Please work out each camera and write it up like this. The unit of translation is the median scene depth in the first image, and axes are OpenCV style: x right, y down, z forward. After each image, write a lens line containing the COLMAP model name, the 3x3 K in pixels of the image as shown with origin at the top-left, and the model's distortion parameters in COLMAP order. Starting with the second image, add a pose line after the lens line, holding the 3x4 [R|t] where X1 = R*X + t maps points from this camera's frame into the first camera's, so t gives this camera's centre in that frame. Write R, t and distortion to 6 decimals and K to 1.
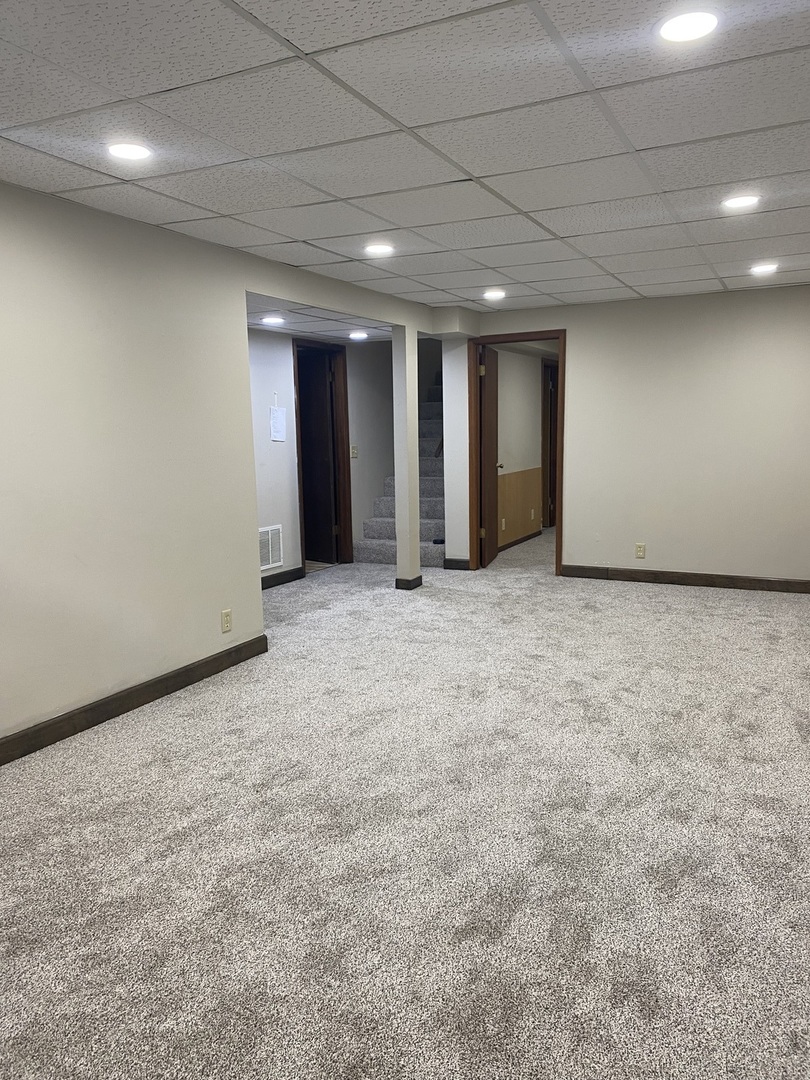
lens RADIAL K [[819.5, 0, 399.5], [0, 819.5, 539.7], [0, 0, 1]] dist [0.019919, -0.022490]
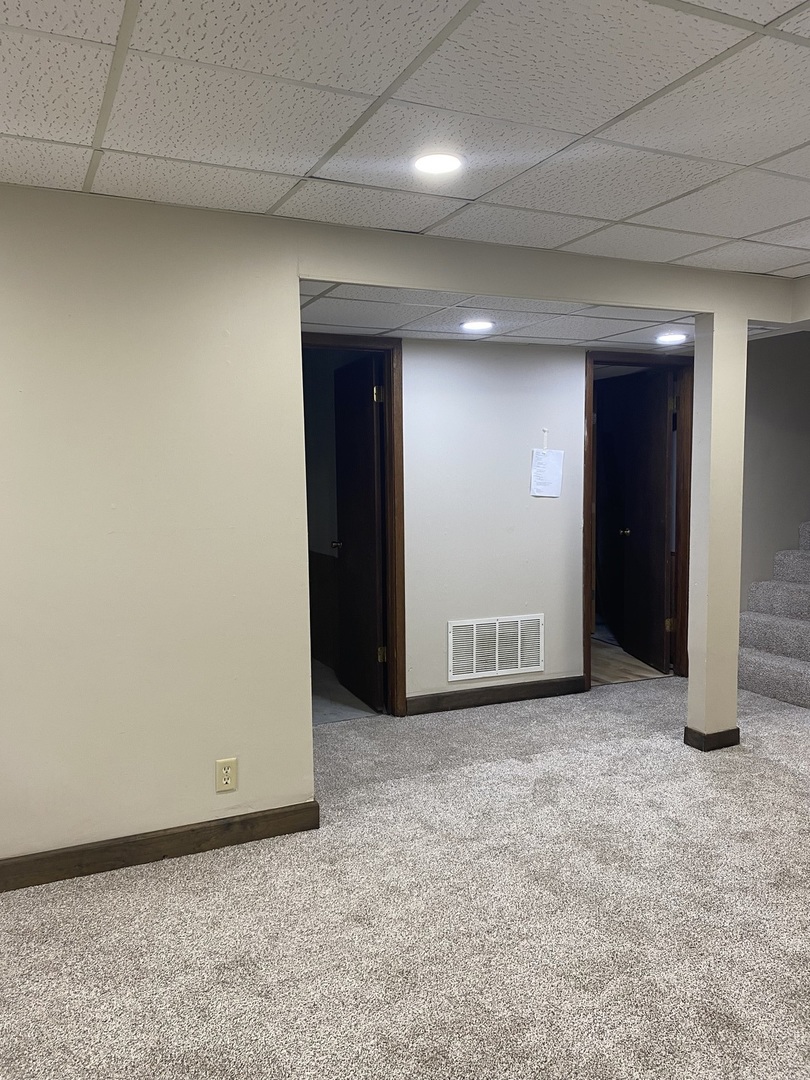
lens RADIAL K [[819.5, 0, 403.3], [0, 819.5, 533.2], [0, 0, 1]] dist [0.019919, -0.022490]
pose [[0.775941, 0.055904, -0.628323, 0.270930], [-0.088903, 0.995815, -0.021189, -0.083188], [0.624509, 0.072301, 0.777664, 0.498572]]
